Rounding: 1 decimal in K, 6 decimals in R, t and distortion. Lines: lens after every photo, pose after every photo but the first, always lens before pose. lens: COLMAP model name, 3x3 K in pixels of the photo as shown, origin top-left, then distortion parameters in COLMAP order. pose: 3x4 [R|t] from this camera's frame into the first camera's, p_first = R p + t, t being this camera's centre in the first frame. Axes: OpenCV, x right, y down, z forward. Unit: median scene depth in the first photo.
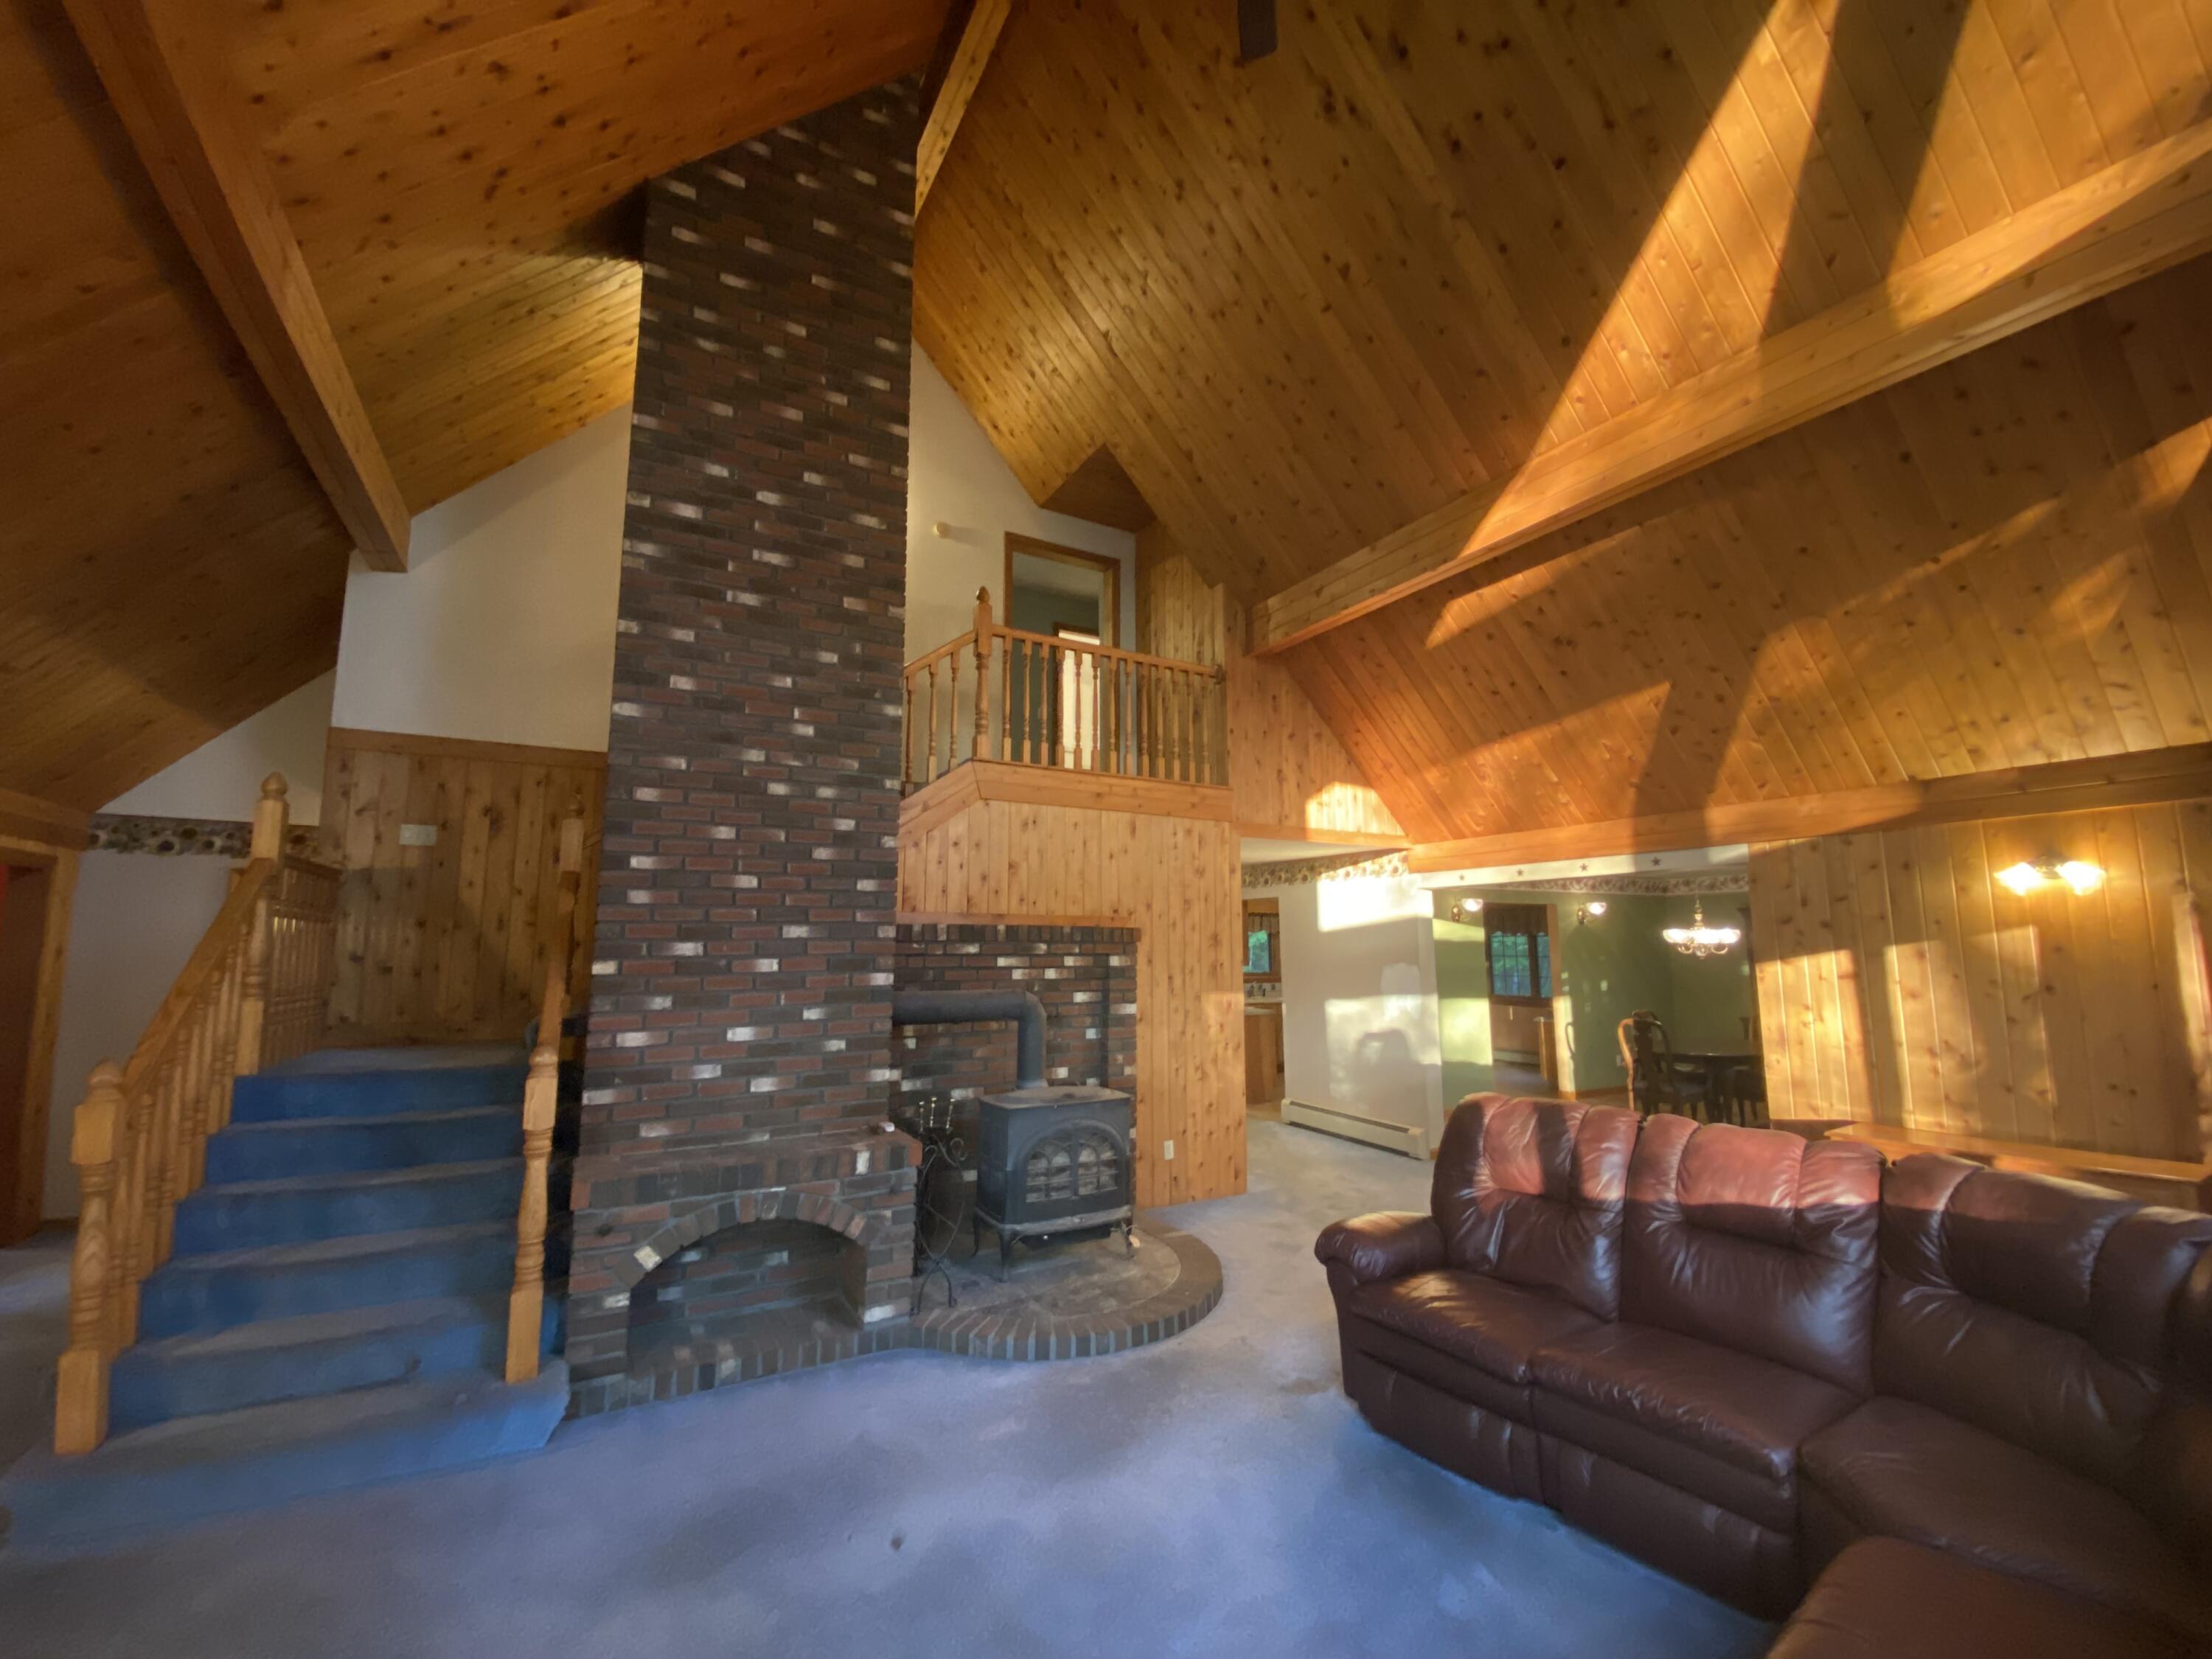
lens RADIAL K [[906.9, 0, 1094.7], [0, 906.9, 832.7], [0, 0, 1]] dist [0.001615, -0.010134]
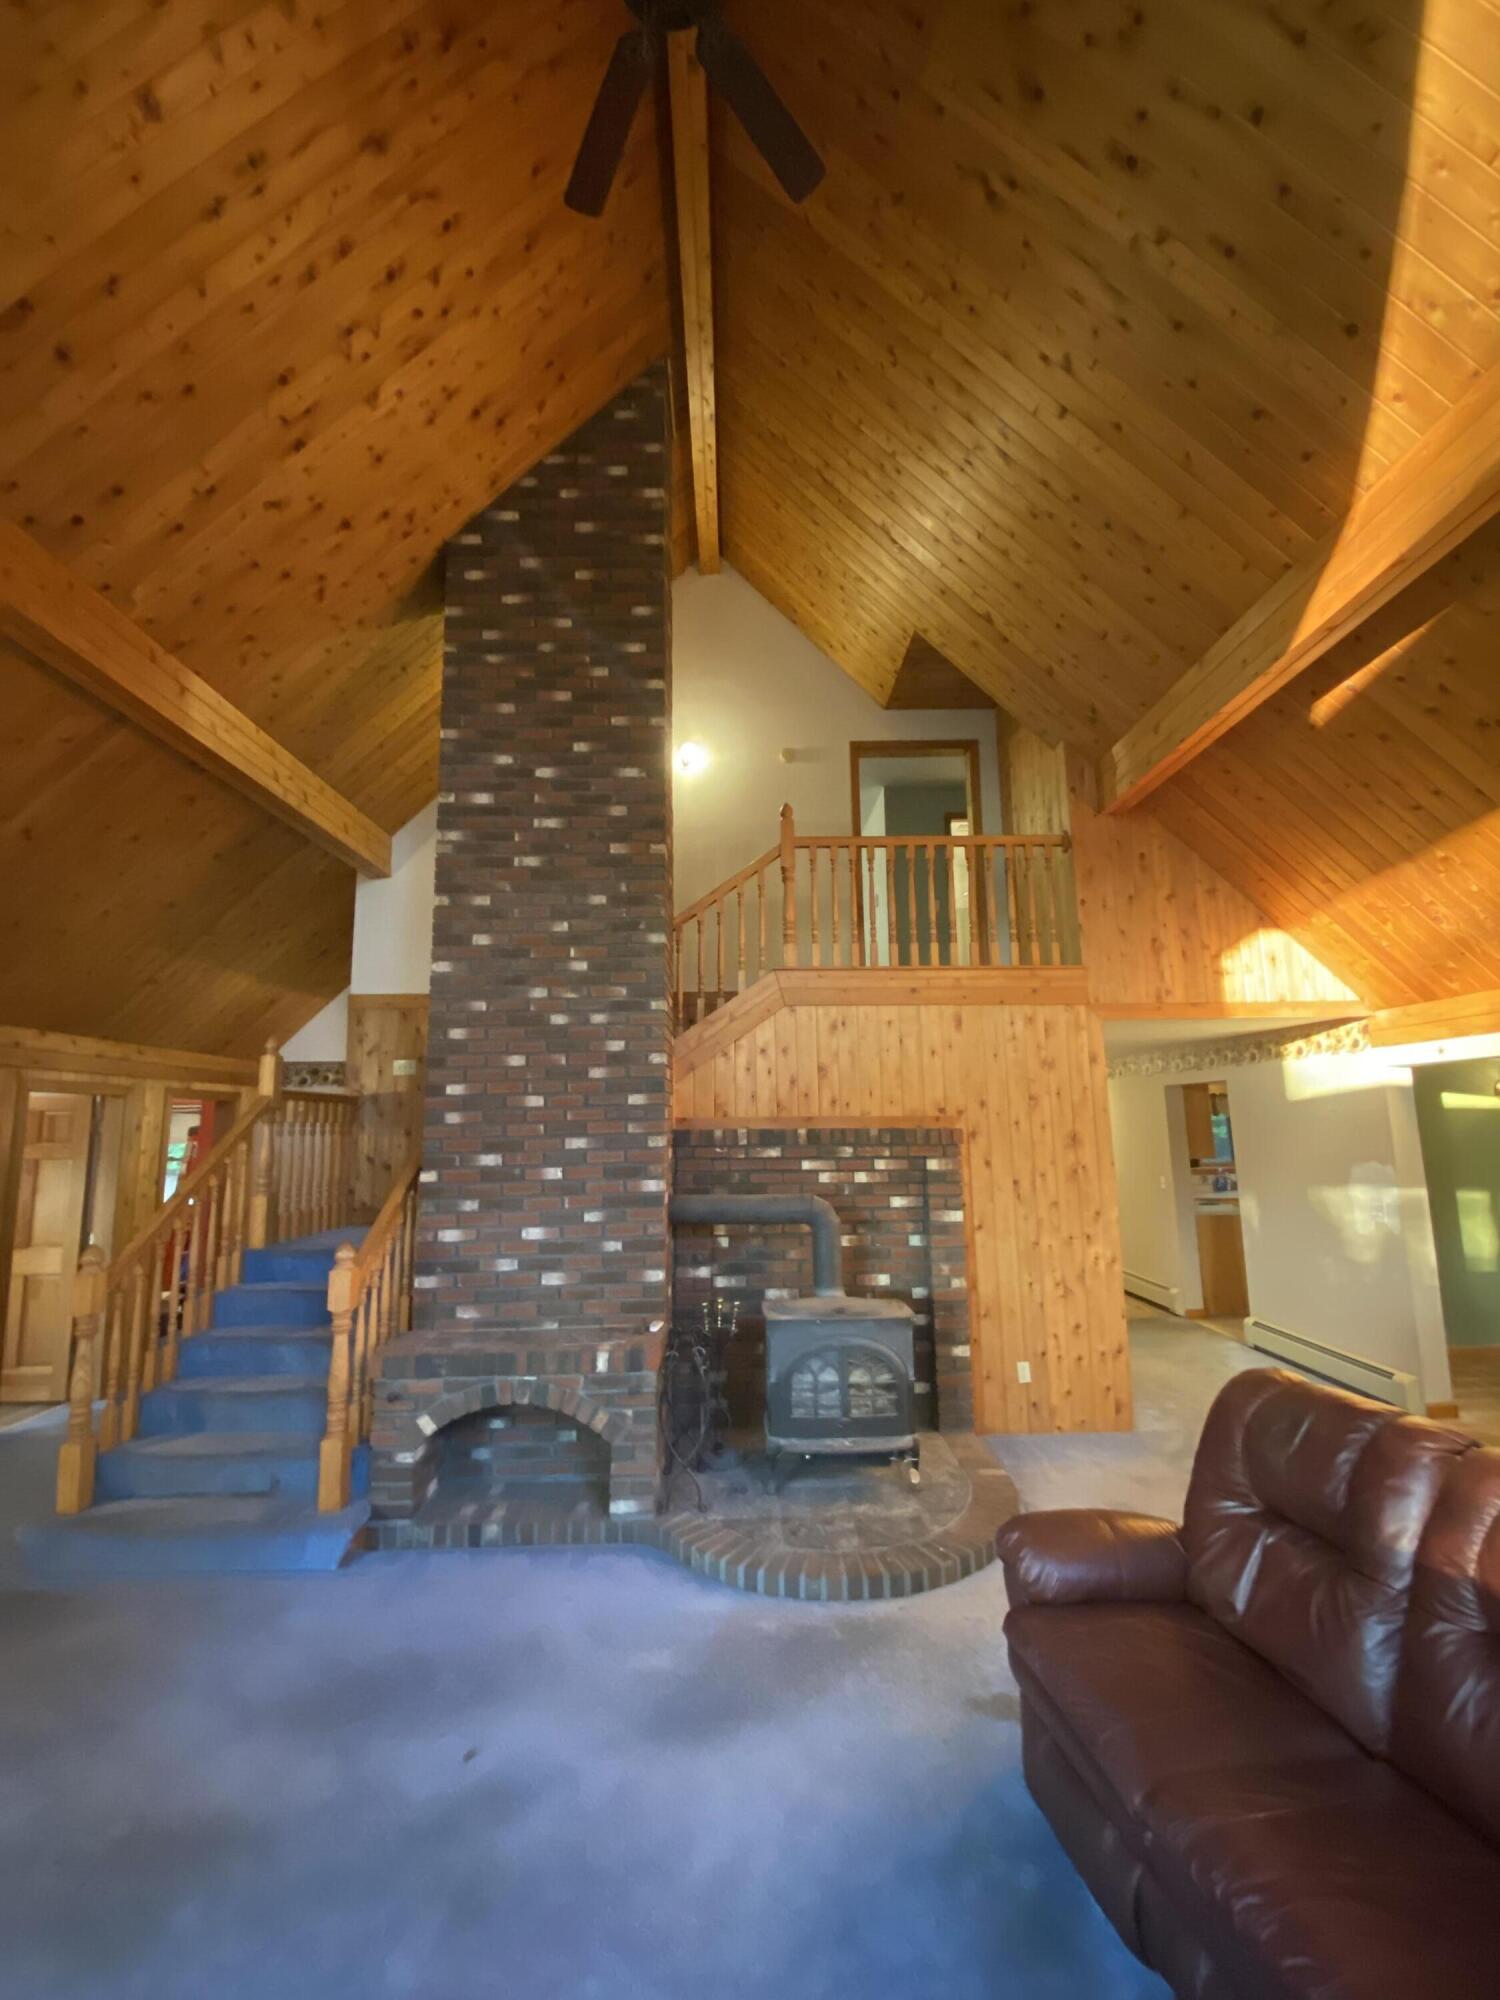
lens RADIAL K [[820.0, 0, 728.6], [0, 820.0, 1001.9], [0, 0, 1]] dist [0.001615, -0.010134]
pose [[0.878873, -0.084853, -0.469448, 0.307826], [0.074613, 0.996393, -0.040412, -0.011628], [0.471184, 0.000490, 0.882035, 0.170200]]
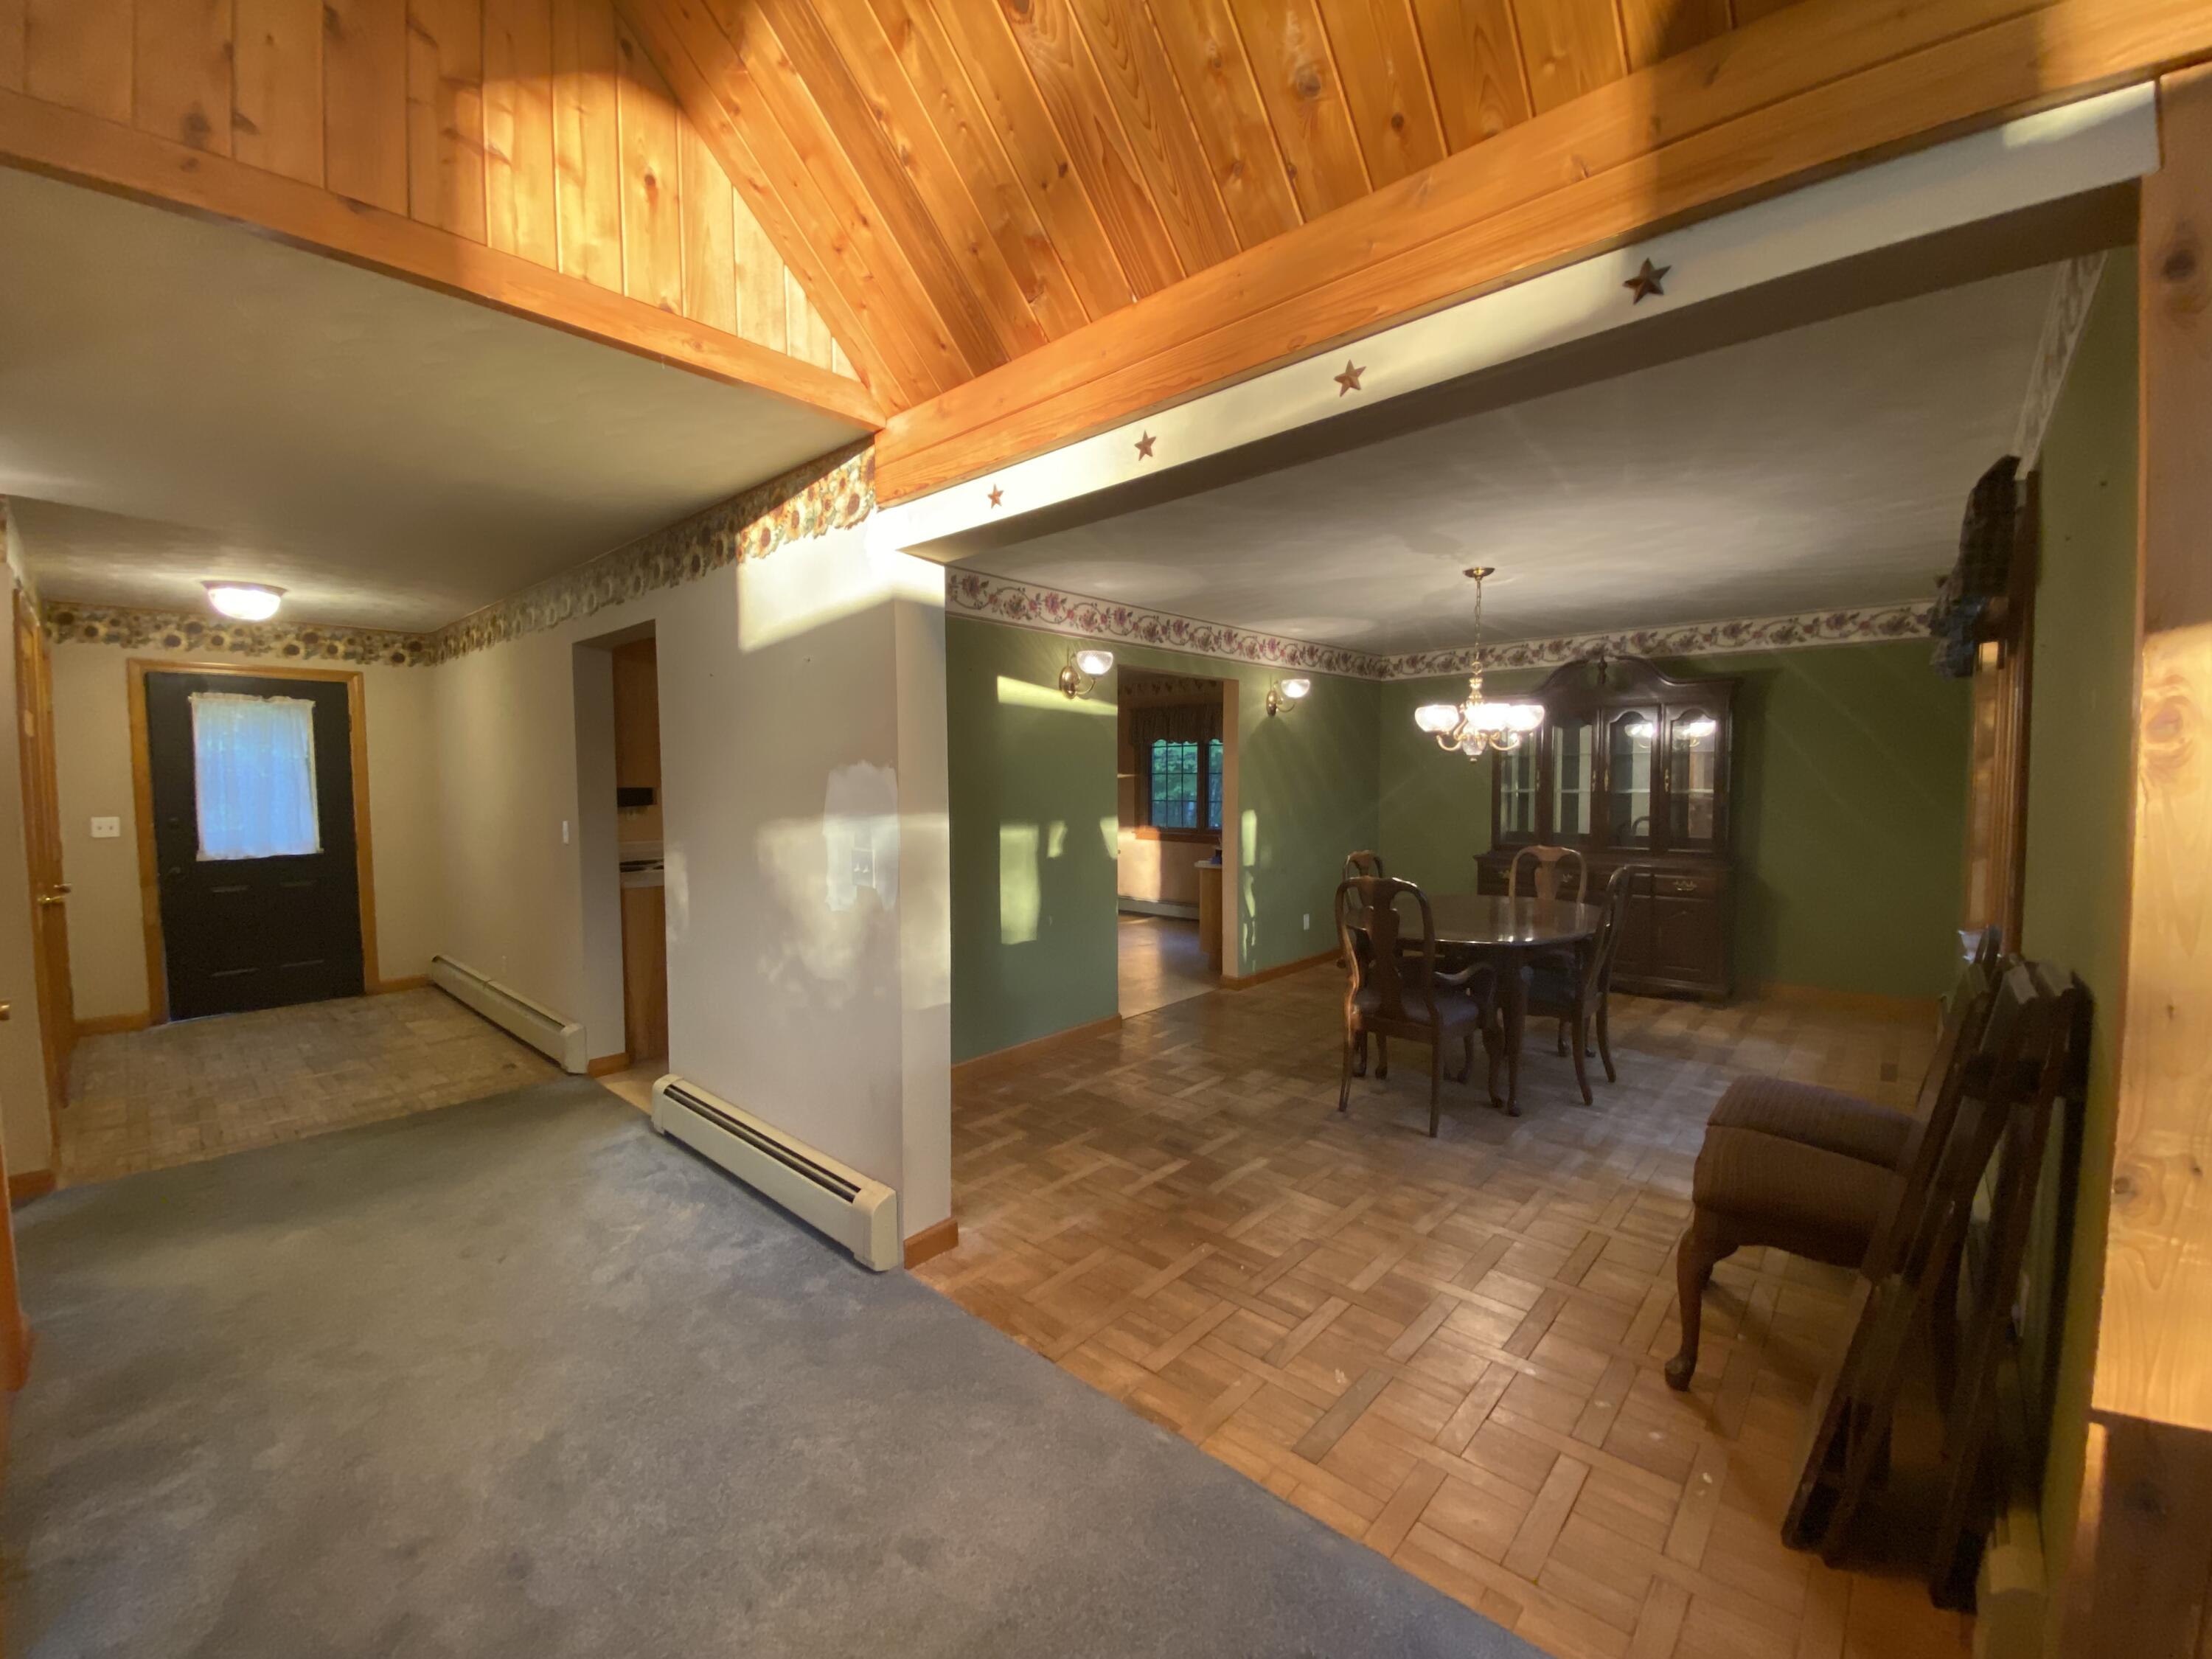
lens RADIAL K [[906.9, 0, 1124.1], [0, 906.9, 837.6], [0, 0, 1]] dist [0.001615, -0.010134]
pose [[0.938573, -0.024779, 0.344189, 0.501785], [-0.041403, 0.982128, 0.183607, 0.165345], [-0.342587, -0.186579, 0.920773, 0.995961]]
